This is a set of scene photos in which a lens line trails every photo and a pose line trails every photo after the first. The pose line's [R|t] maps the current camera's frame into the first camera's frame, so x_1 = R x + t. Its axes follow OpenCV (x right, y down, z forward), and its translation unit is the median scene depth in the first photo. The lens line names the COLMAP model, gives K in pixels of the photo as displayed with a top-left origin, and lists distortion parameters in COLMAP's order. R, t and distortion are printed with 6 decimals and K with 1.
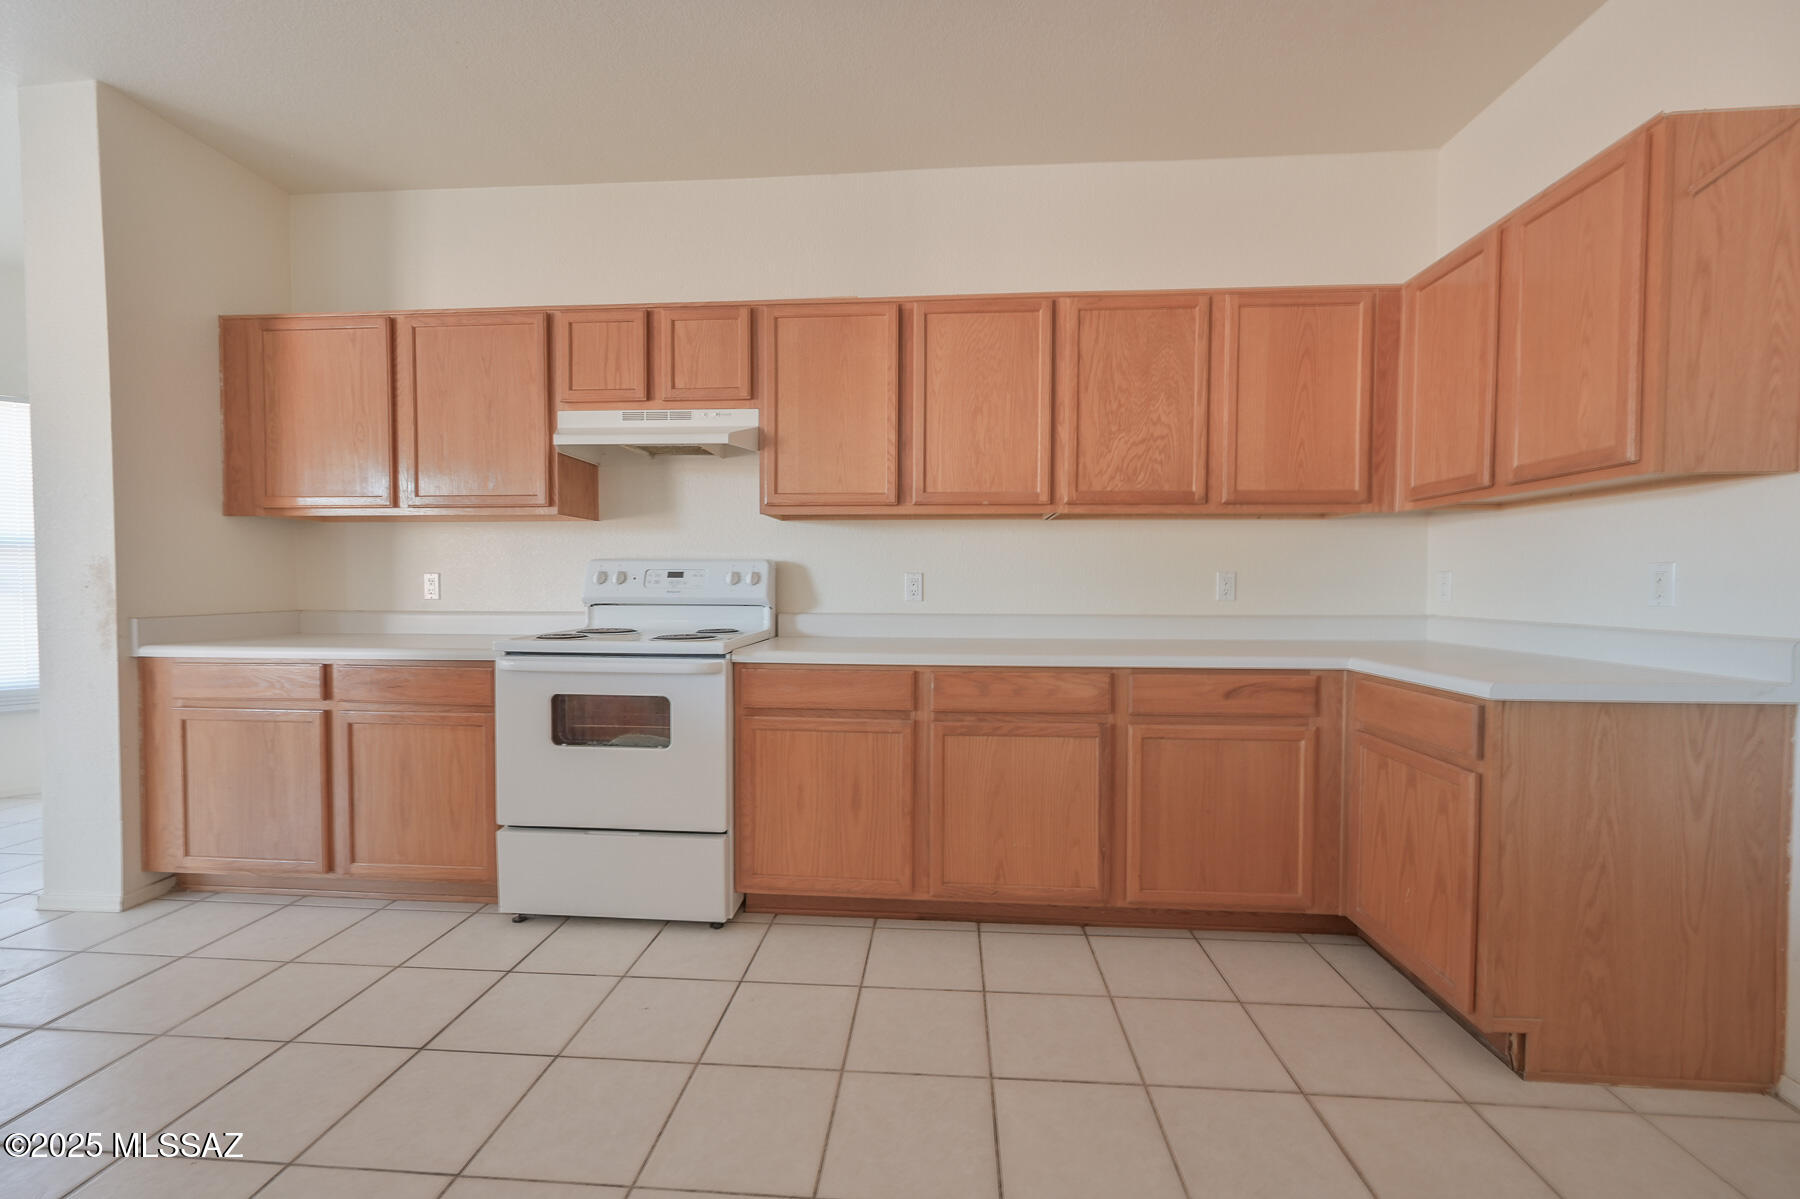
lens RADIAL K [[773.1, 0, 896.1], [0, 773.1, 580.3], [0, 0, 1]] dist [0.002806, 0.000398]
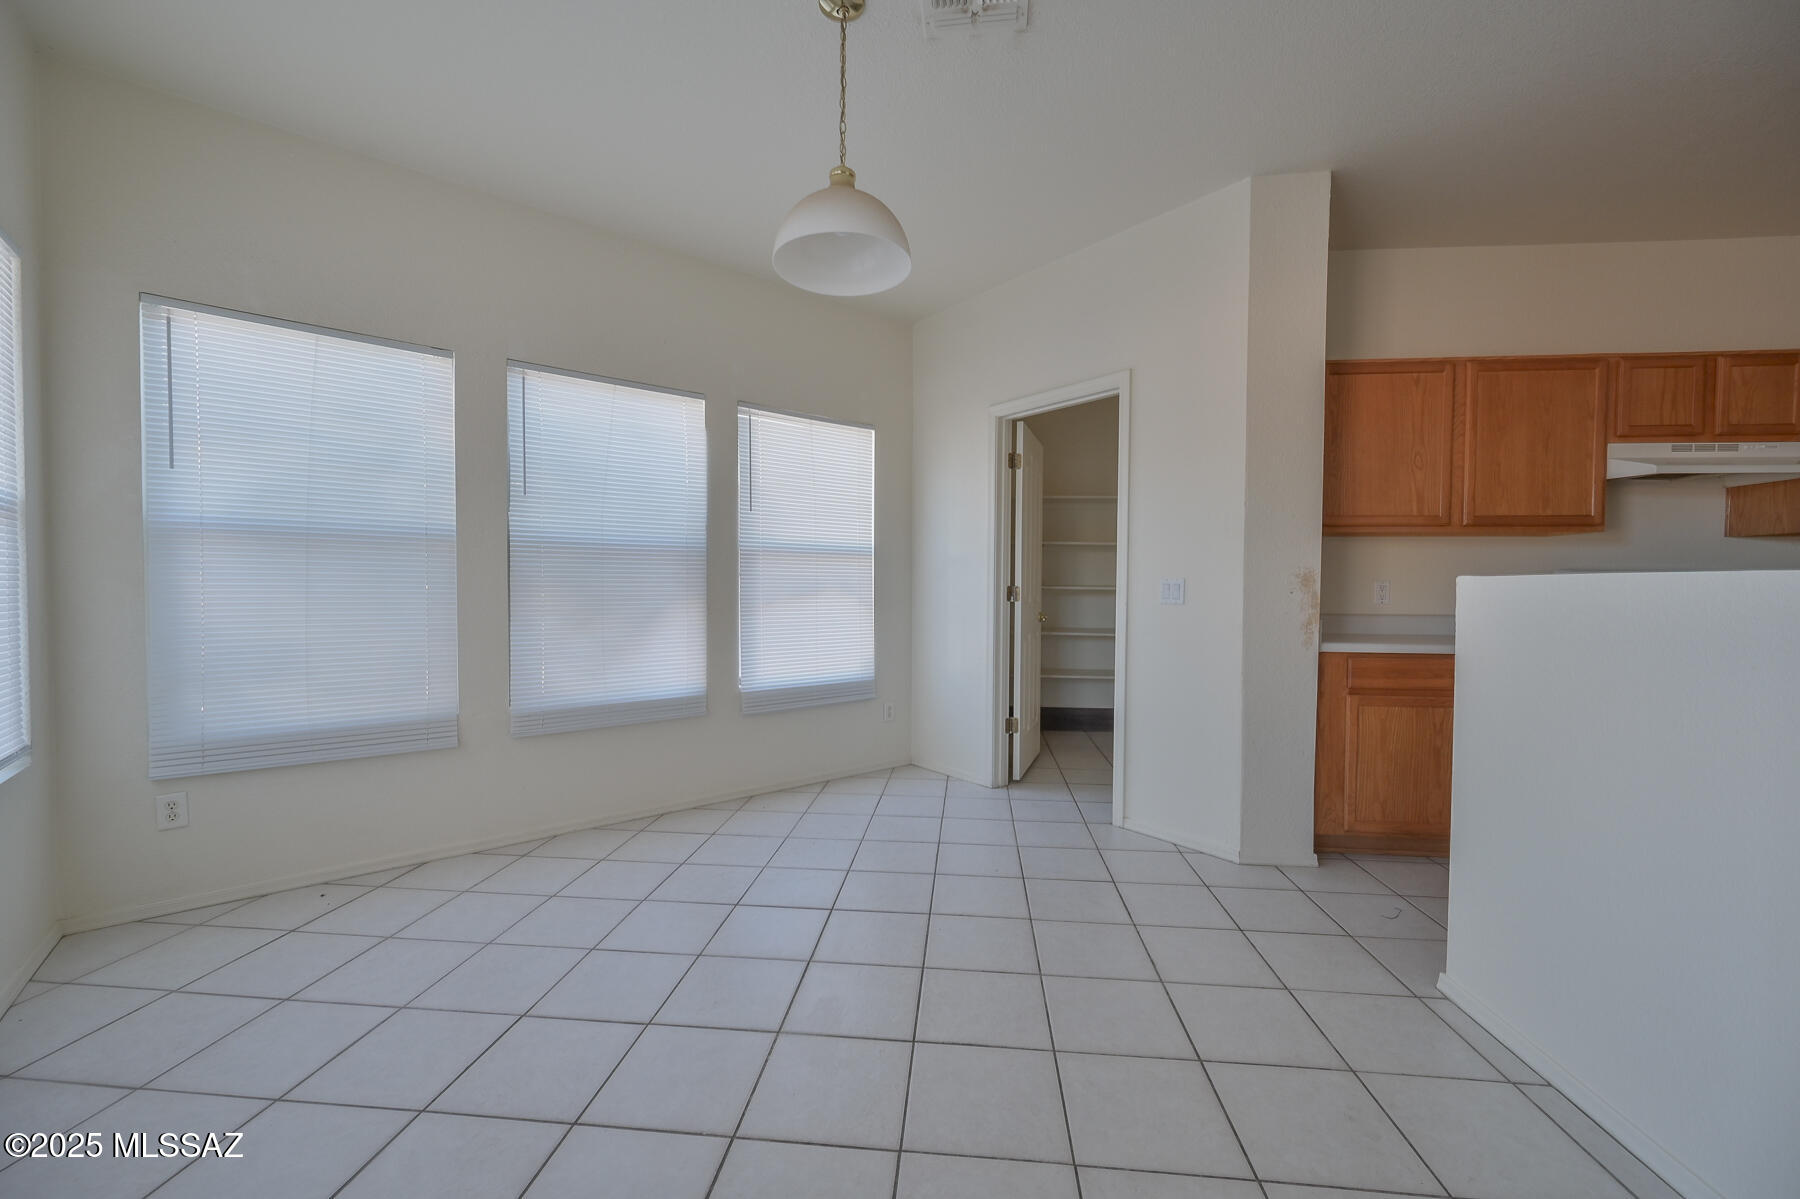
lens RADIAL K [[711.9, 0, 900.0], [0, 711.9, 599.5], [0, 0, 1]] dist [-0.014298, 0.000032]
pose [[0.999701, 0.001290, -0.024426, -1.519103], [-0.001237, 0.999997, 0.002187, 0.016398], [0.024428, -0.002156, 0.999699, -0.086069]]
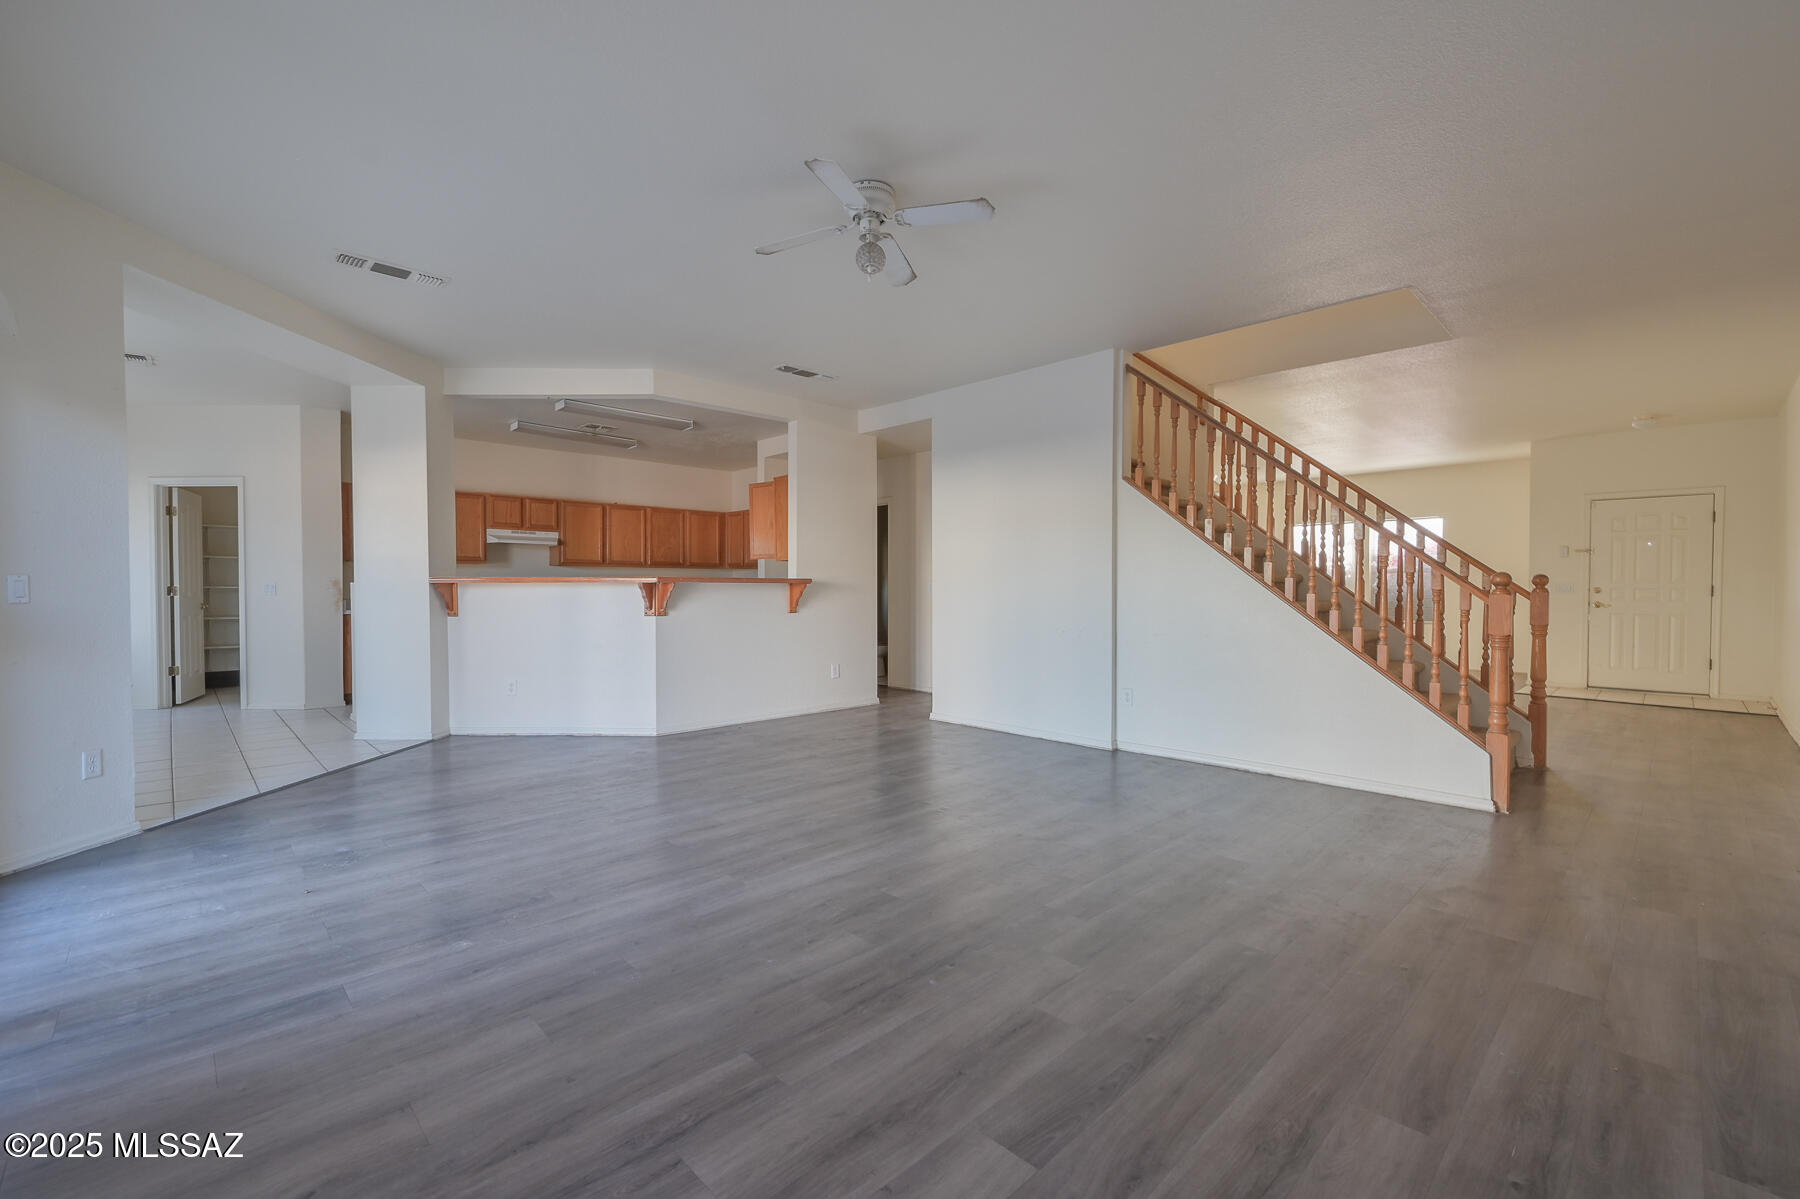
lens RADIAL K [[776.6, 0, 894.0], [0, 776.6, 603.6], [0, 0, 1]] dist [-0.000065, -0.000098]
pose [[0.664737, -0.020965, 0.746783, -1.661589], [0.014959, 0.999779, 0.014752, 0.046815], [-0.746927, 0.001365, 0.664904, -2.174689]]
